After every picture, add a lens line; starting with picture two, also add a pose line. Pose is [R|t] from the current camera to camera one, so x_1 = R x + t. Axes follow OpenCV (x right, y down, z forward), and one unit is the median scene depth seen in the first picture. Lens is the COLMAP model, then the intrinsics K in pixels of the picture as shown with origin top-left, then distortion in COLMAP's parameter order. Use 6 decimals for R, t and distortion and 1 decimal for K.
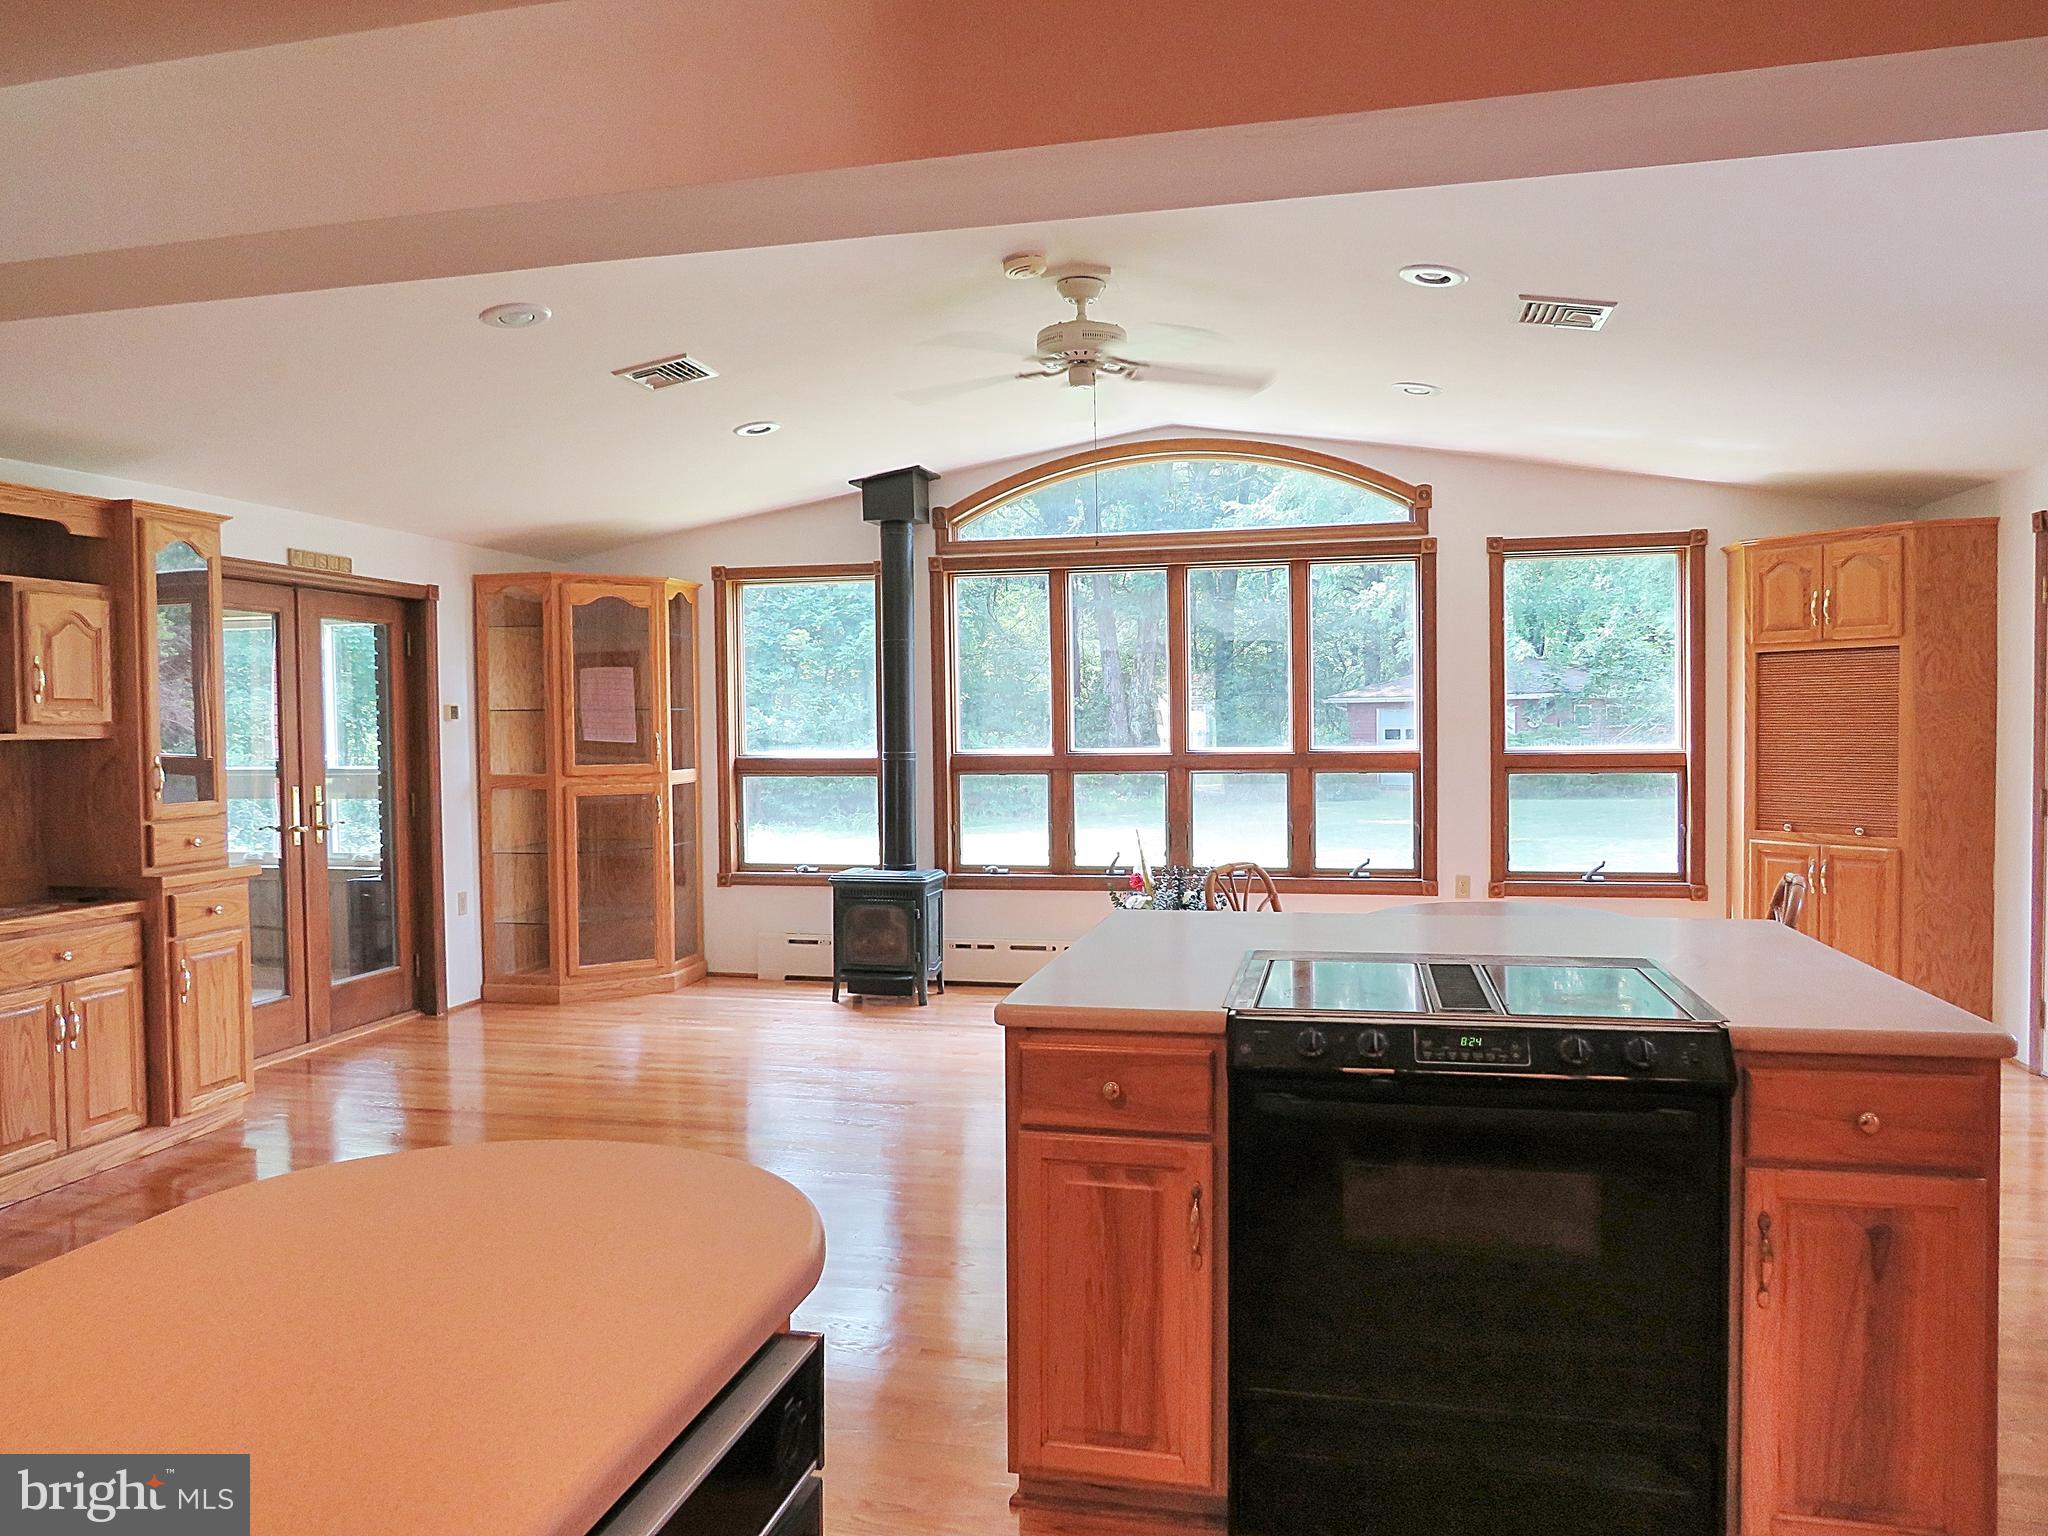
lens RADIAL K [[1442.7, 0, 1015.7], [0, 1442.7, 766.5], [0, 0, 1]] dist [-0.038397, 0.023062]
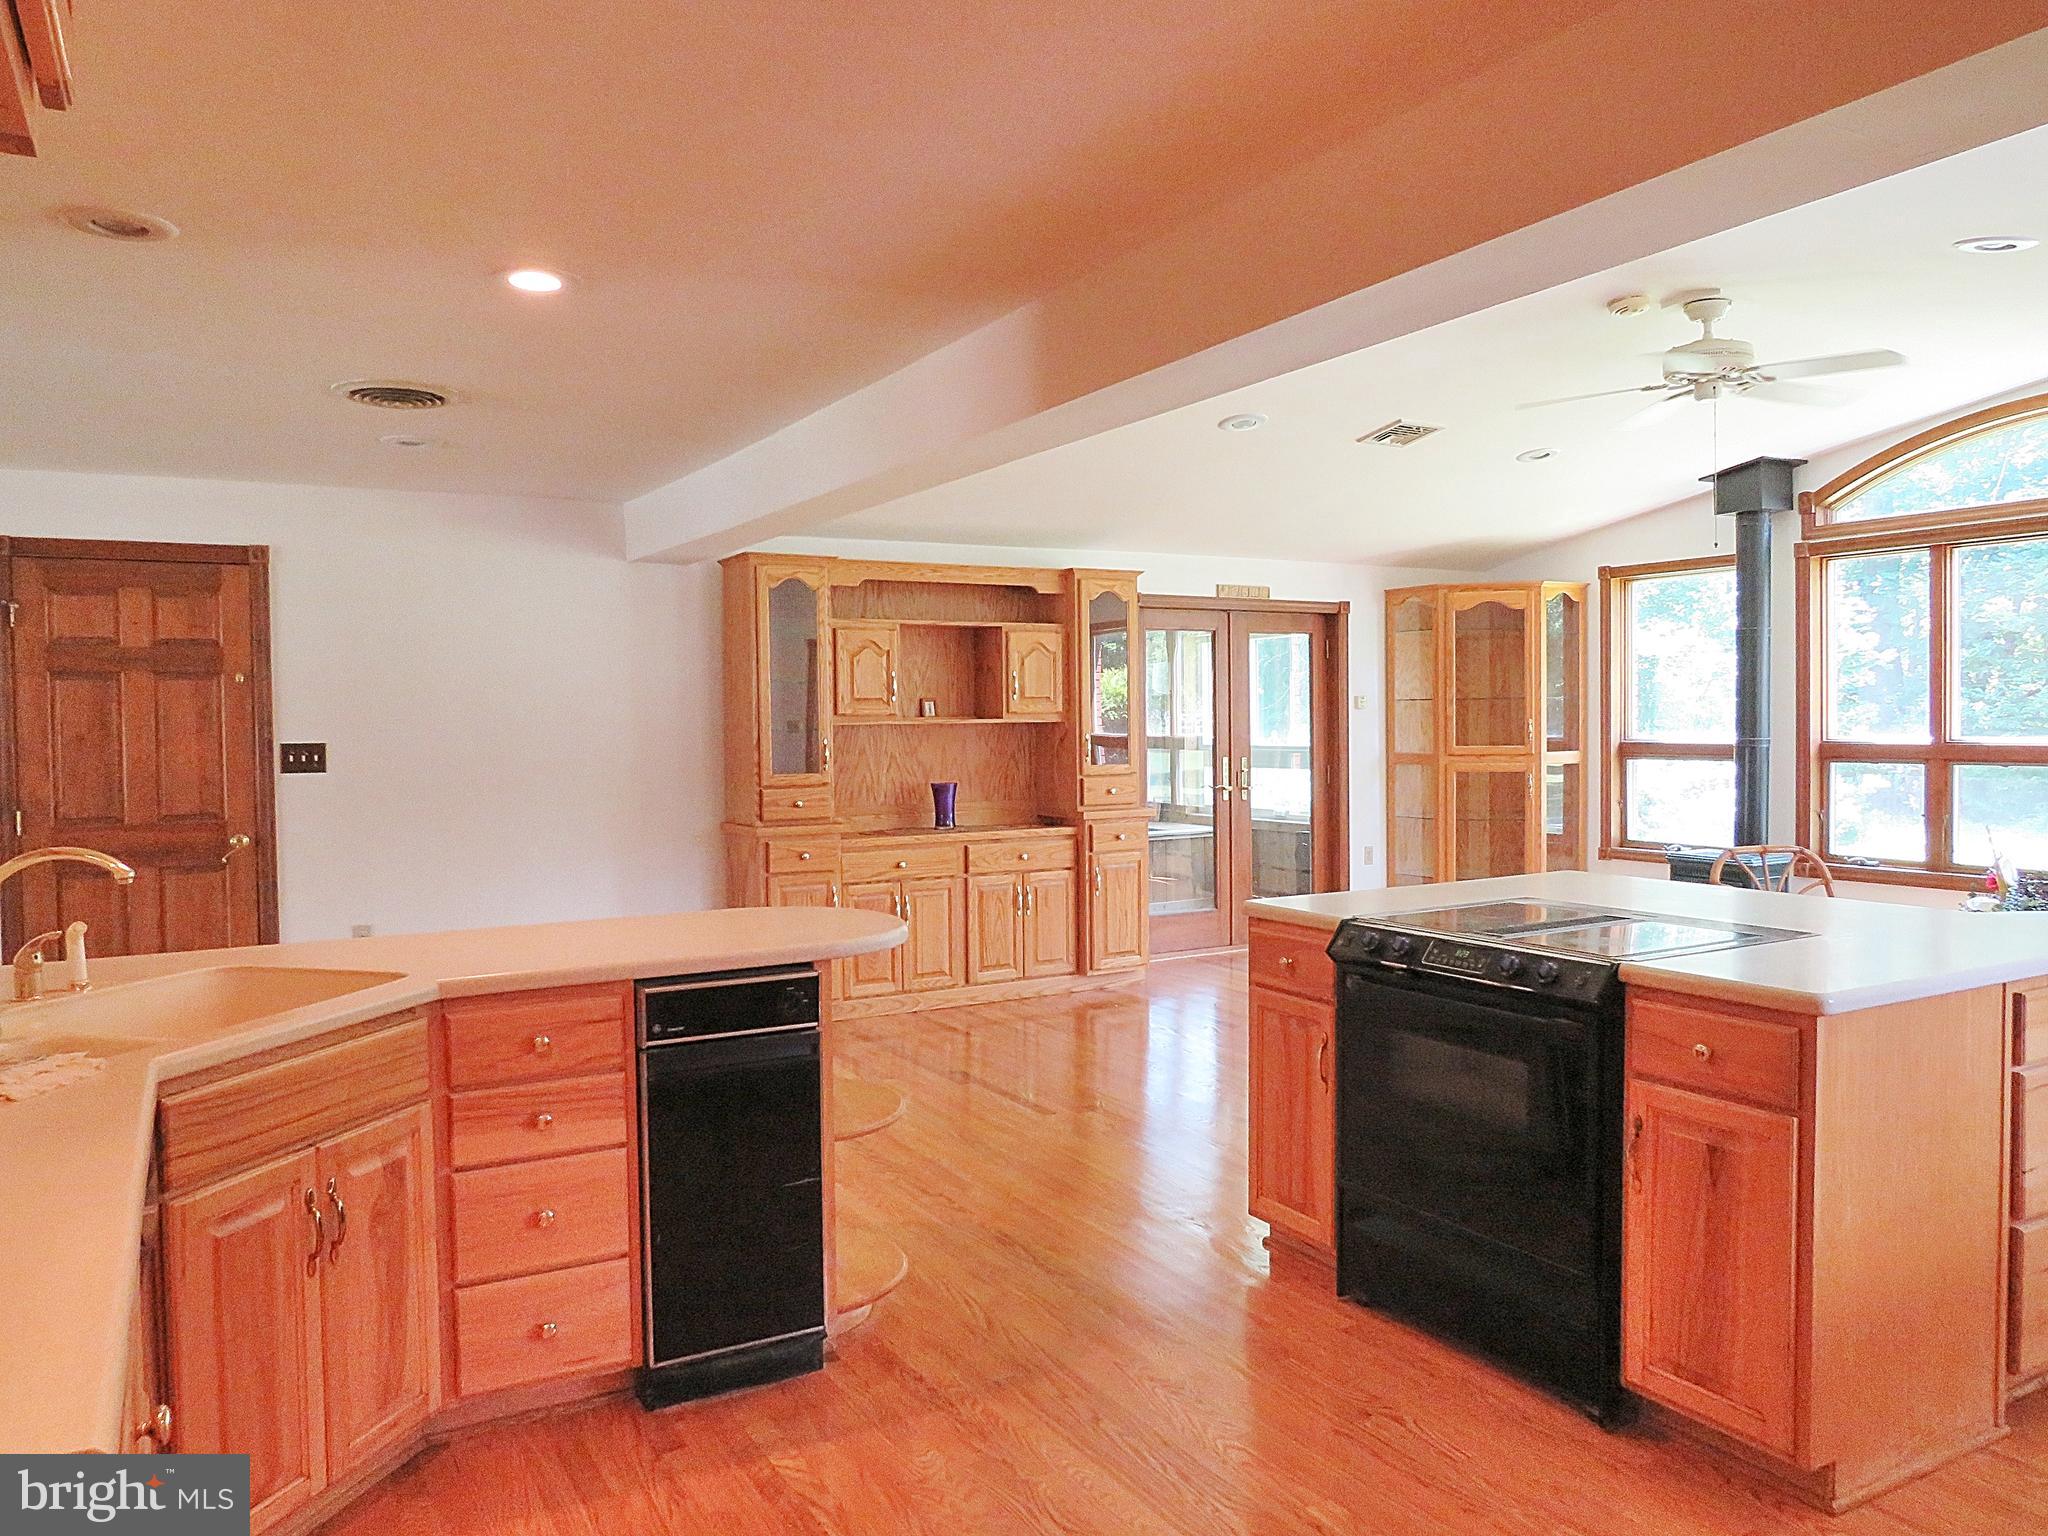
lens RADIAL K [[1442.7, 0, 1026.5], [0, 1442.7, 769.8], [0, 0, 1]] dist [-0.038397, 0.023062]
pose [[0.682852, 0.028447, -0.730003, 0.363399], [-0.017924, 0.999593, 0.022186, -0.001177], [0.730337, -0.002065, 0.683084, -0.078773]]
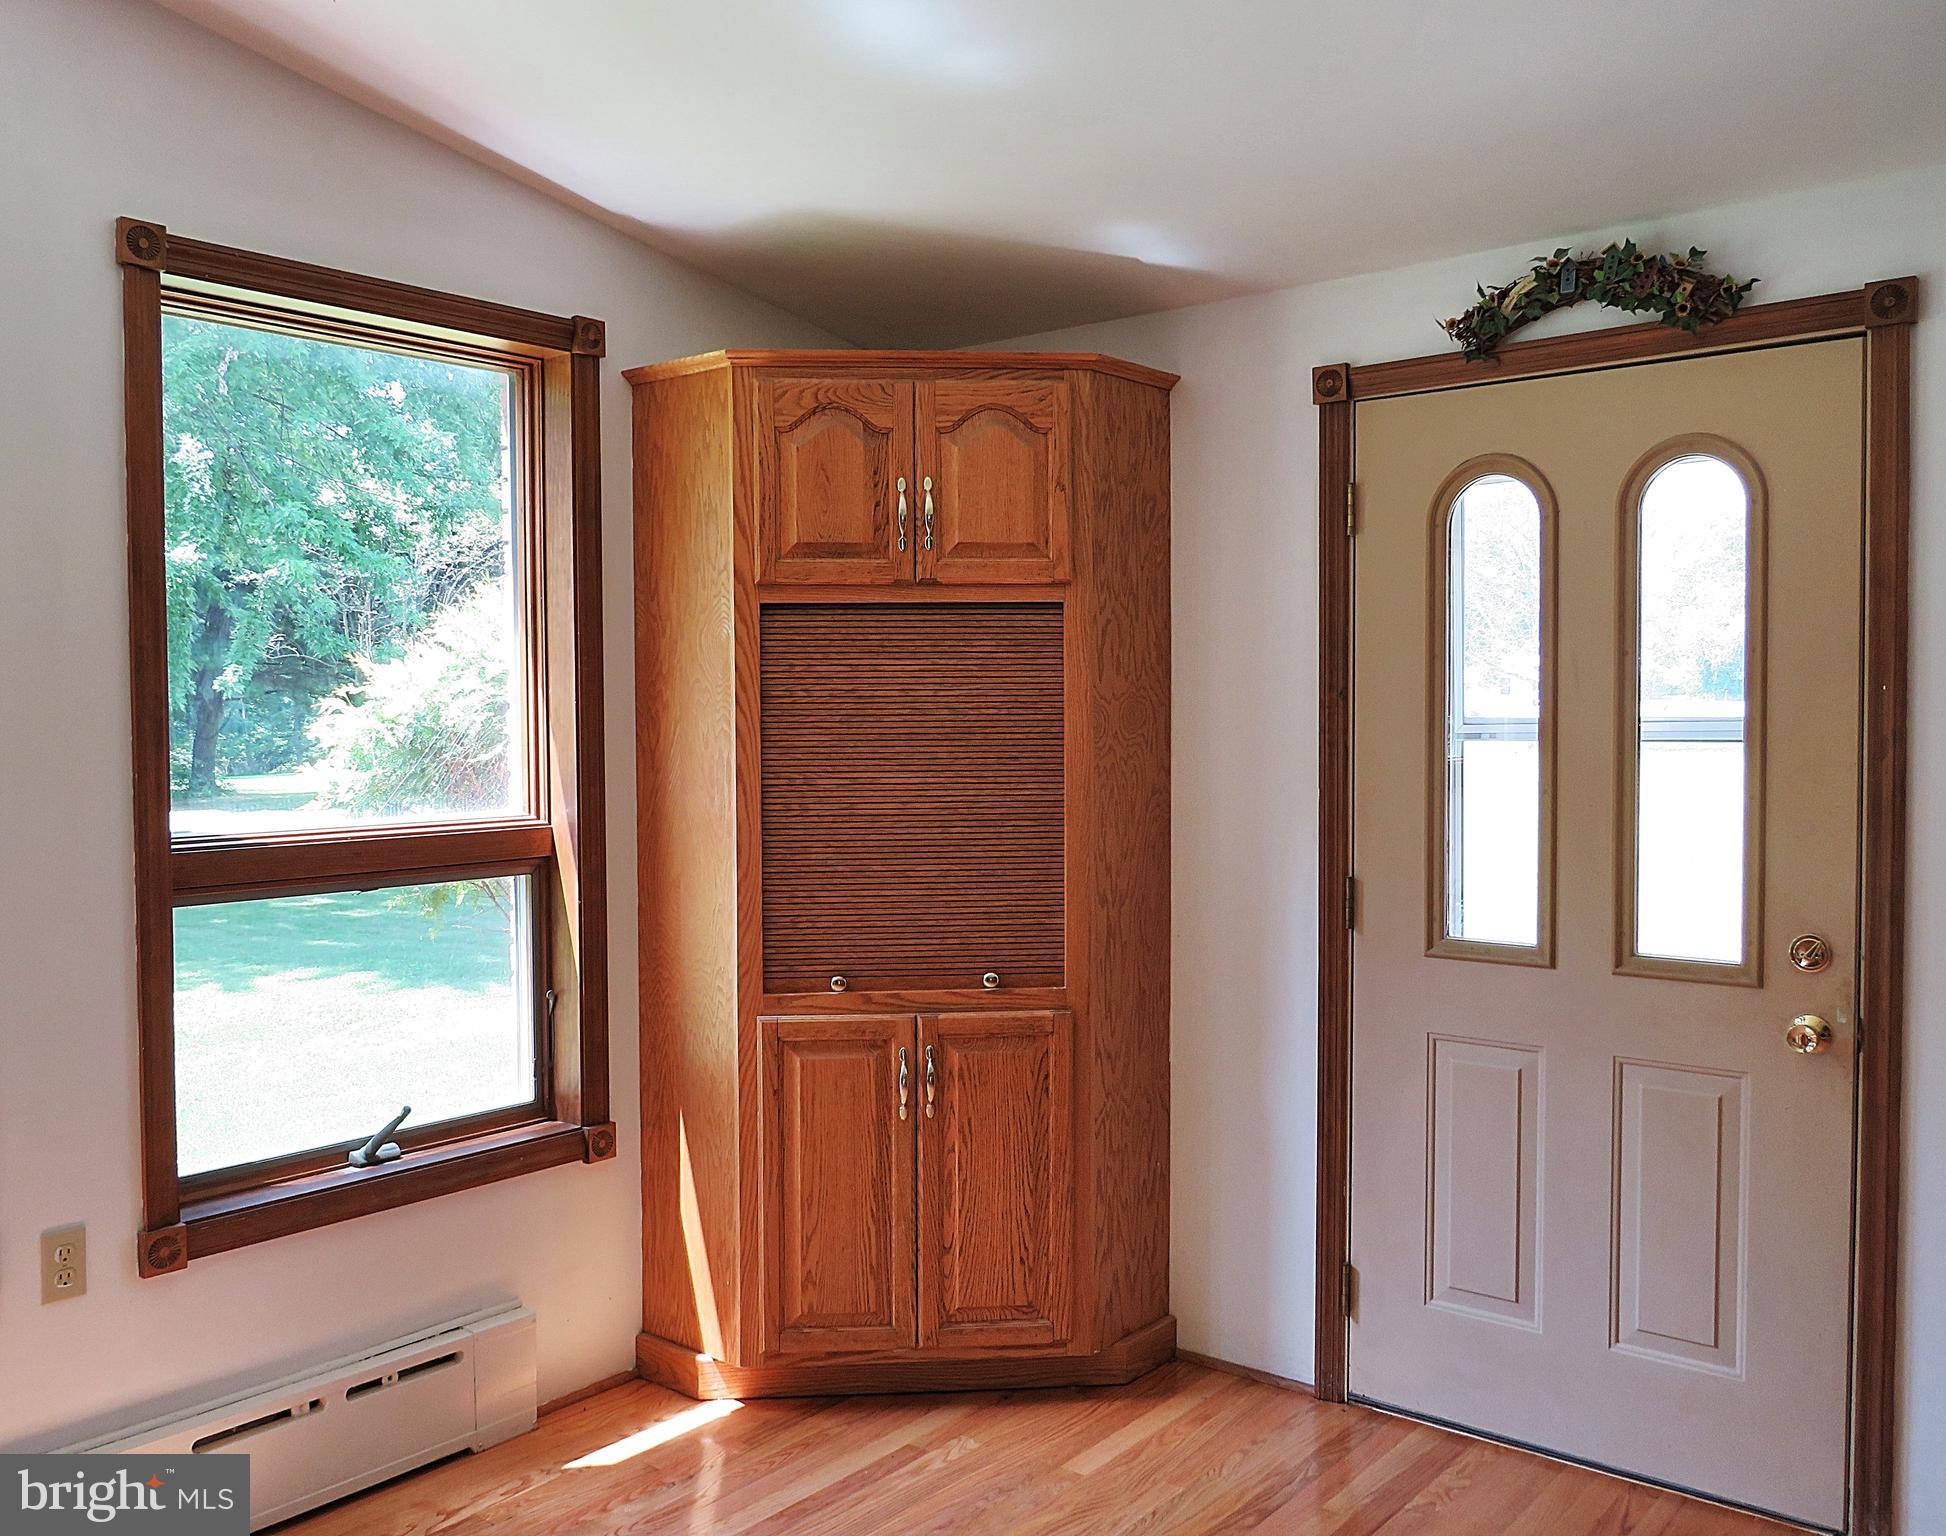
lens RADIAL K [[1685.9, 0, 952.9], [0, 1685.9, 769.5], [0, 0, 1]] dist [-0.033687, 0.008815]
pose [[0.452005, -0.016880, 0.891856, 0.070186], [0.028681, 0.999579, 0.004382, -0.027878], [-0.891554, 0.023598, 0.452299, 0.713268]]
